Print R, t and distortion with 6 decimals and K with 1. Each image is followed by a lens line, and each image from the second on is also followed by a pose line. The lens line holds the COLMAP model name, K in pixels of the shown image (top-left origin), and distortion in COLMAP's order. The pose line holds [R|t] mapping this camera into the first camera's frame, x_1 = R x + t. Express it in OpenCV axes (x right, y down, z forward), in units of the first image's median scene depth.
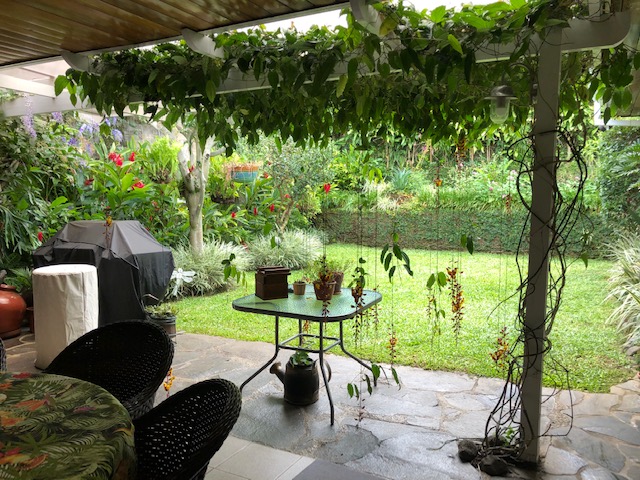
lens RADIAL K [[527.6, 0, 323.4], [0, 527.6, 240.6], [0, 0, 1]] dist [0.036810, -0.044486]
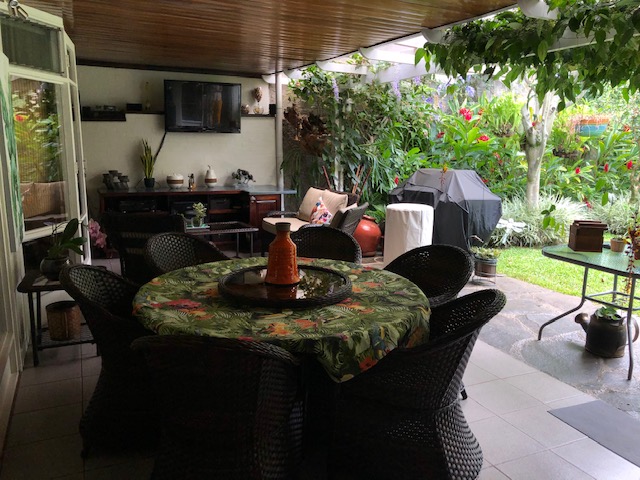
lens RADIAL K [[527.6, 0, 310.5], [0, 527.6, 242.7], [0, 0, 1]] dist [0.036810, -0.044486]
pose [[0.786519, 0.129187, -0.603903, 0.086345], [-0.074233, 0.990562, 0.115221, 0.011782], [0.613089, -0.045794, 0.788686, -0.119006]]
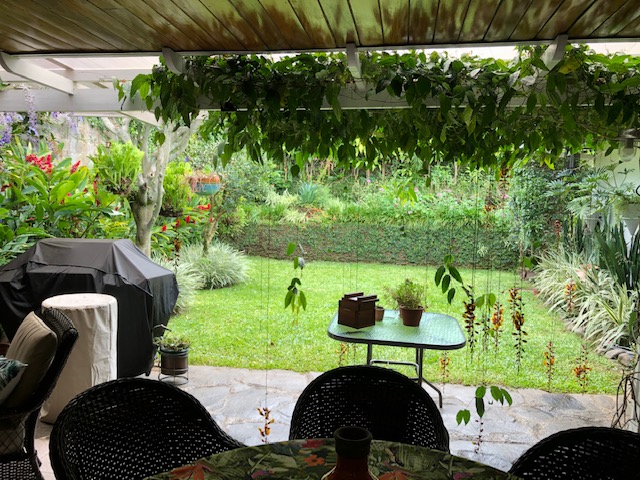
lens RADIAL K [[527.6, 0, 319.3], [0, 527.6, 235.9], [0, 0, 1]] dist [0.036810, -0.044486]
pose [[0.949369, 0.004044, 0.314137, -0.380618], [0.003116, 0.999747, -0.022286, -0.026170], [-0.314147, 0.022136, 0.949116, 0.089371]]
